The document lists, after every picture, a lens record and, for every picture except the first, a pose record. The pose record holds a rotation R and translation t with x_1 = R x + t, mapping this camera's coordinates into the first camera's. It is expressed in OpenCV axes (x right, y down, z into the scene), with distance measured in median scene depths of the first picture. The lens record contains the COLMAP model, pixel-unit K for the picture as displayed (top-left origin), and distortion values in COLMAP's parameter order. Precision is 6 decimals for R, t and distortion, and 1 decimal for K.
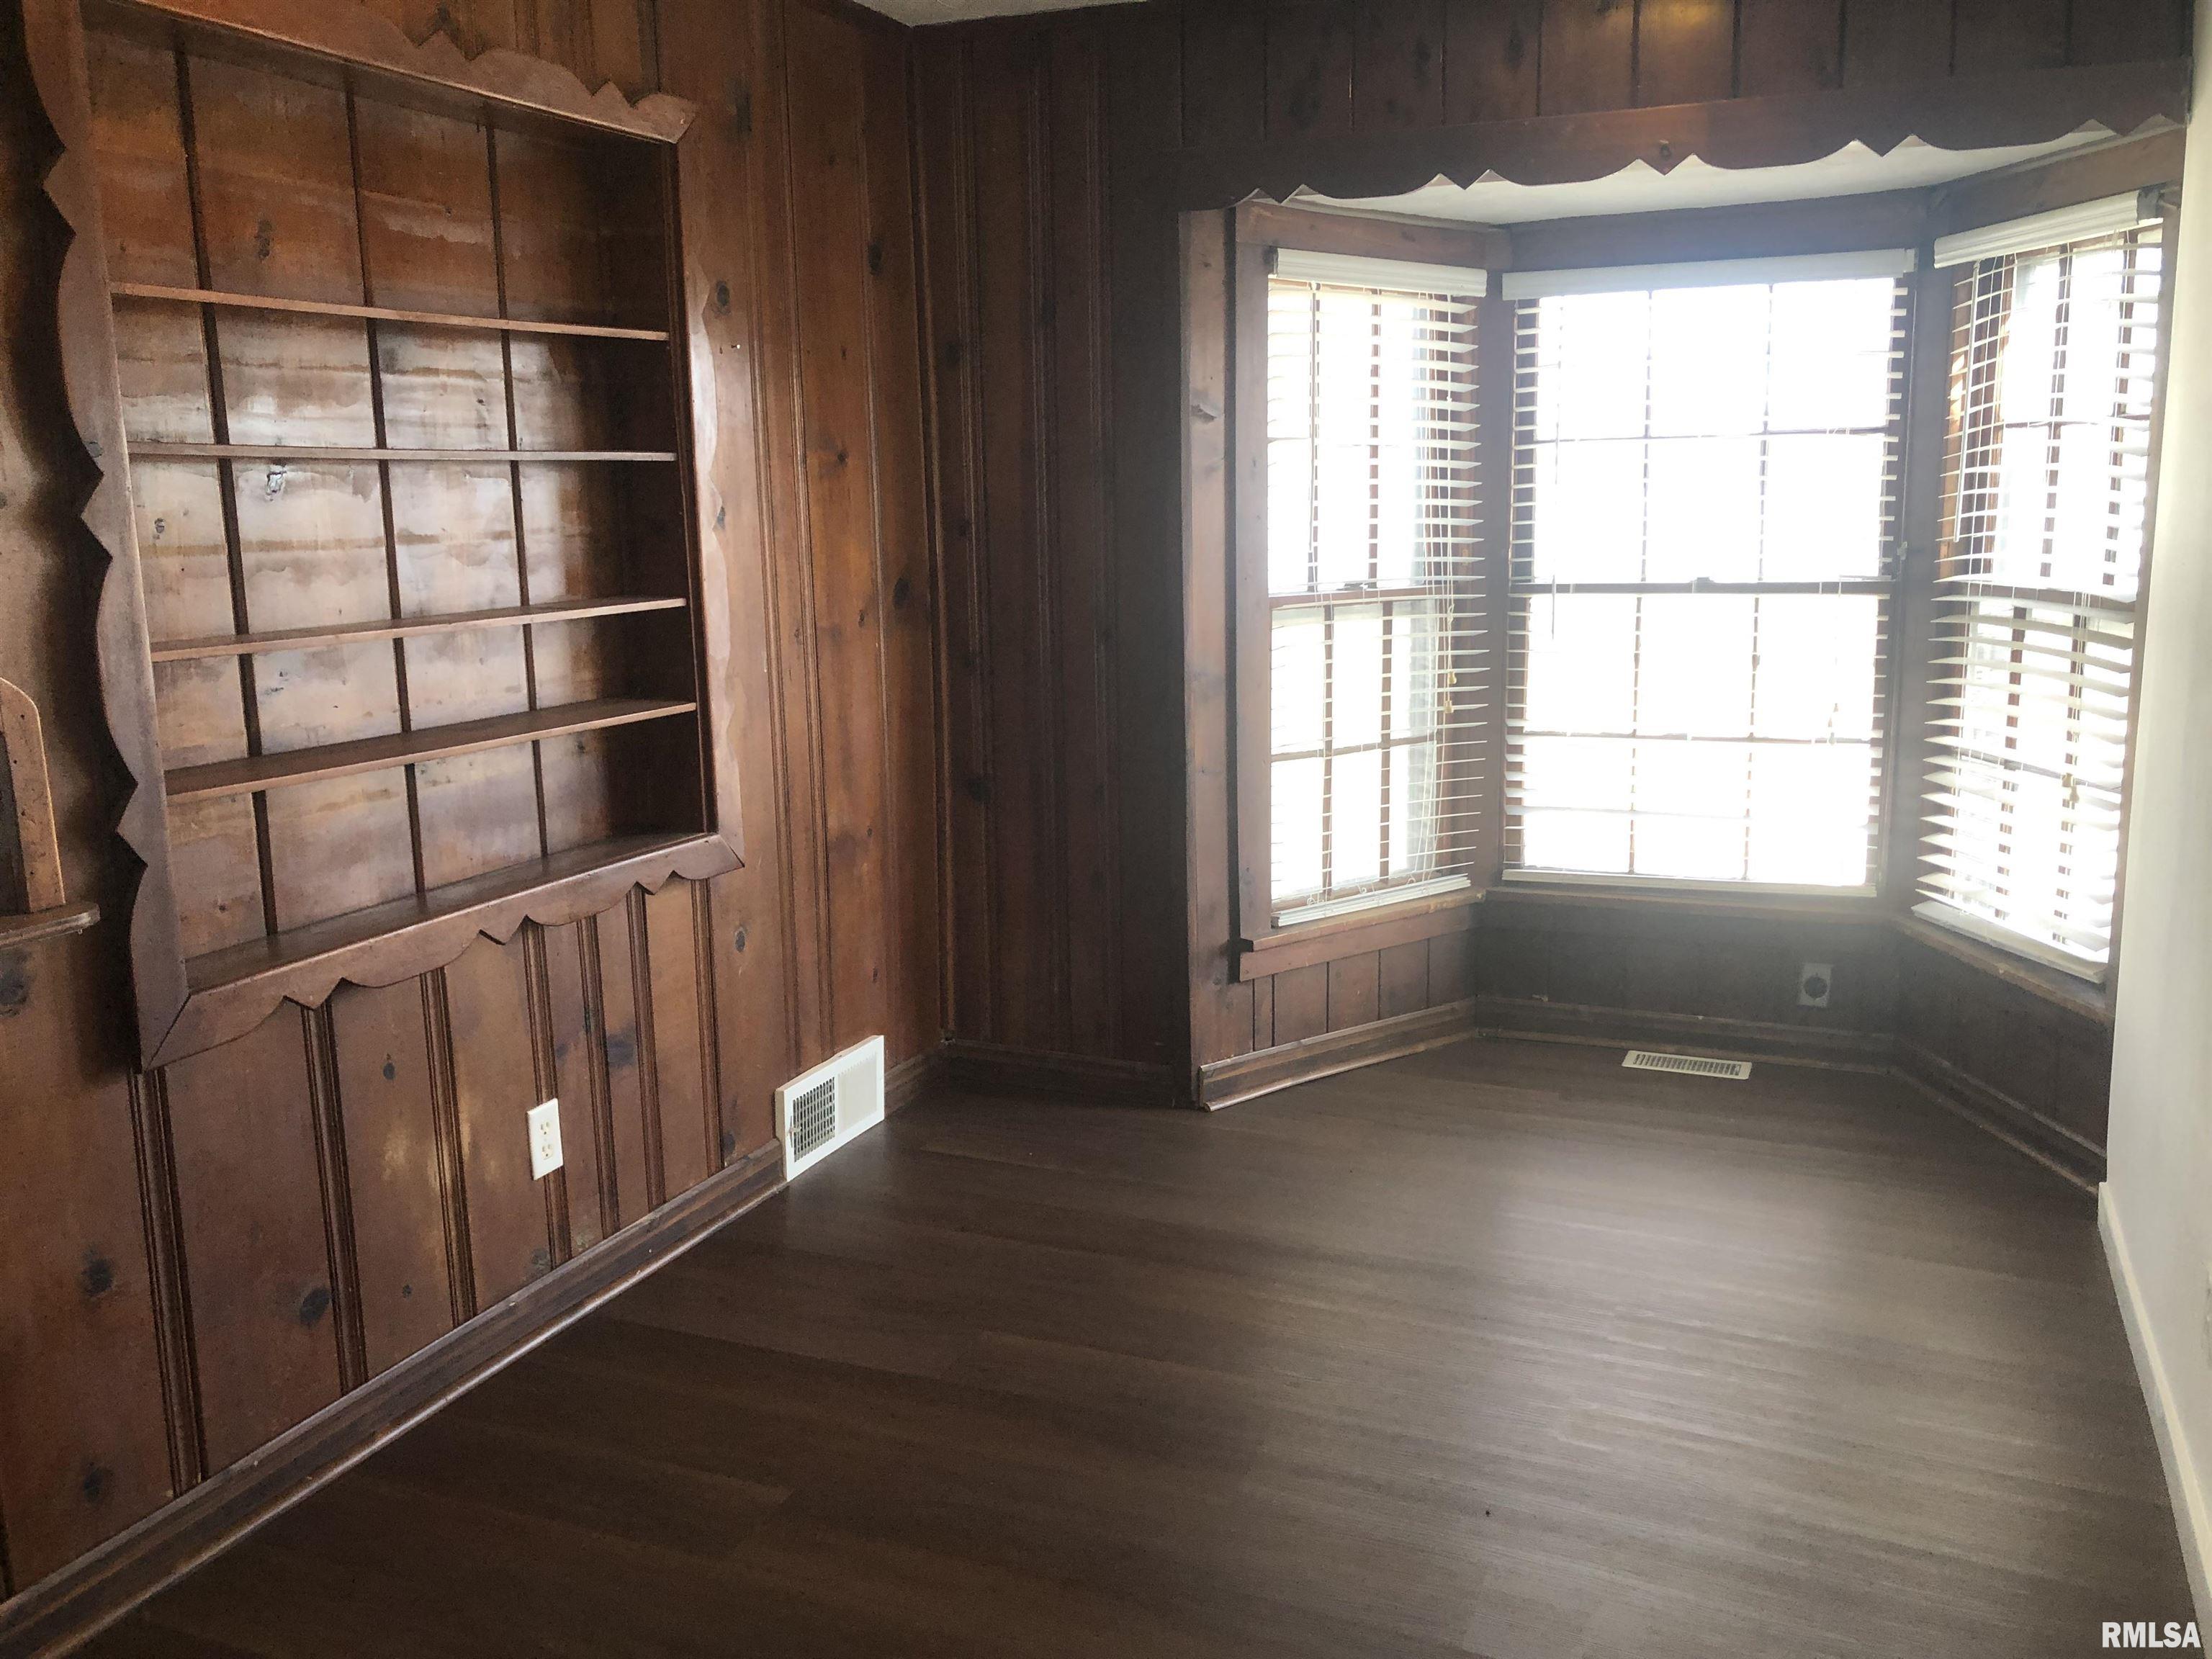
lens RADIAL K [[1798.0, 0, 1091.2], [0, 1798.0, 816.8], [0, 0, 1]] dist [0.015246, -0.020782]
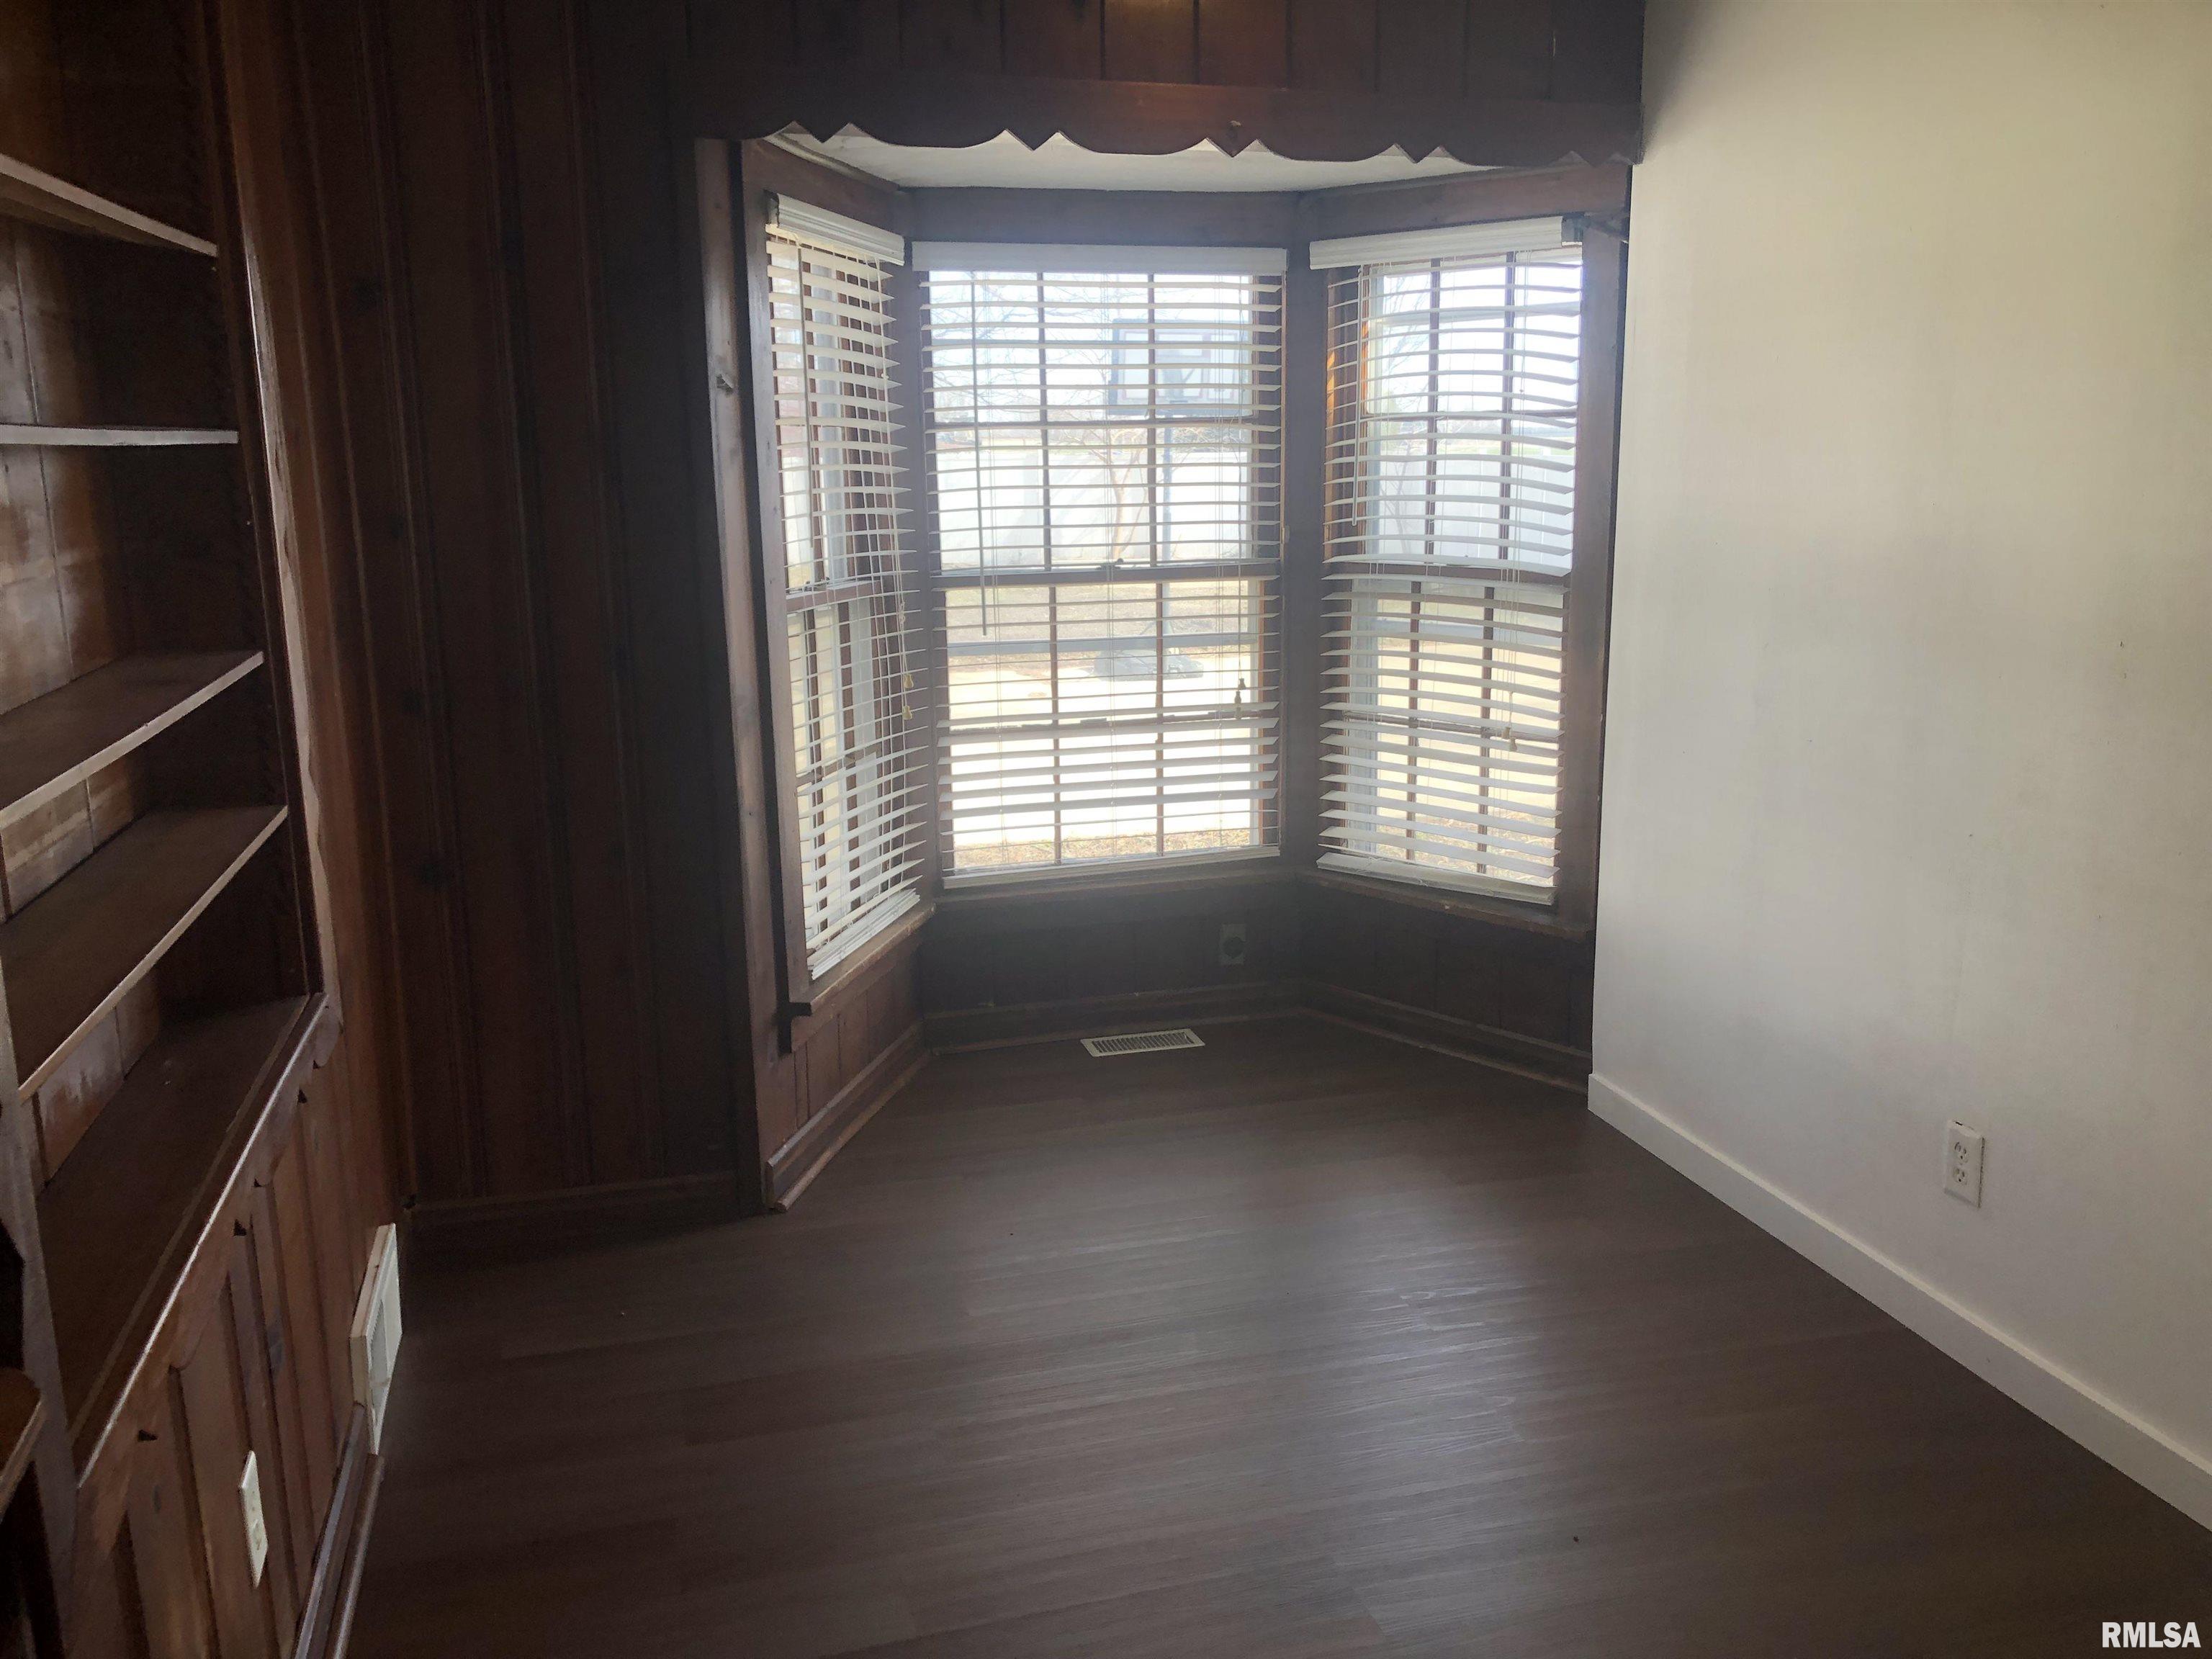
lens RADIAL K [[1798.0, 0, 1103.8], [0, 1798.0, 842.9], [0, 0, 1]] dist [0.015246, -0.020782]
pose [[0.771941, -0.129403, 0.622385, -0.329724], [0.110083, 0.991482, 0.069608, -0.051970], [-0.626091, 0.014781, 0.779610, 0.236586]]
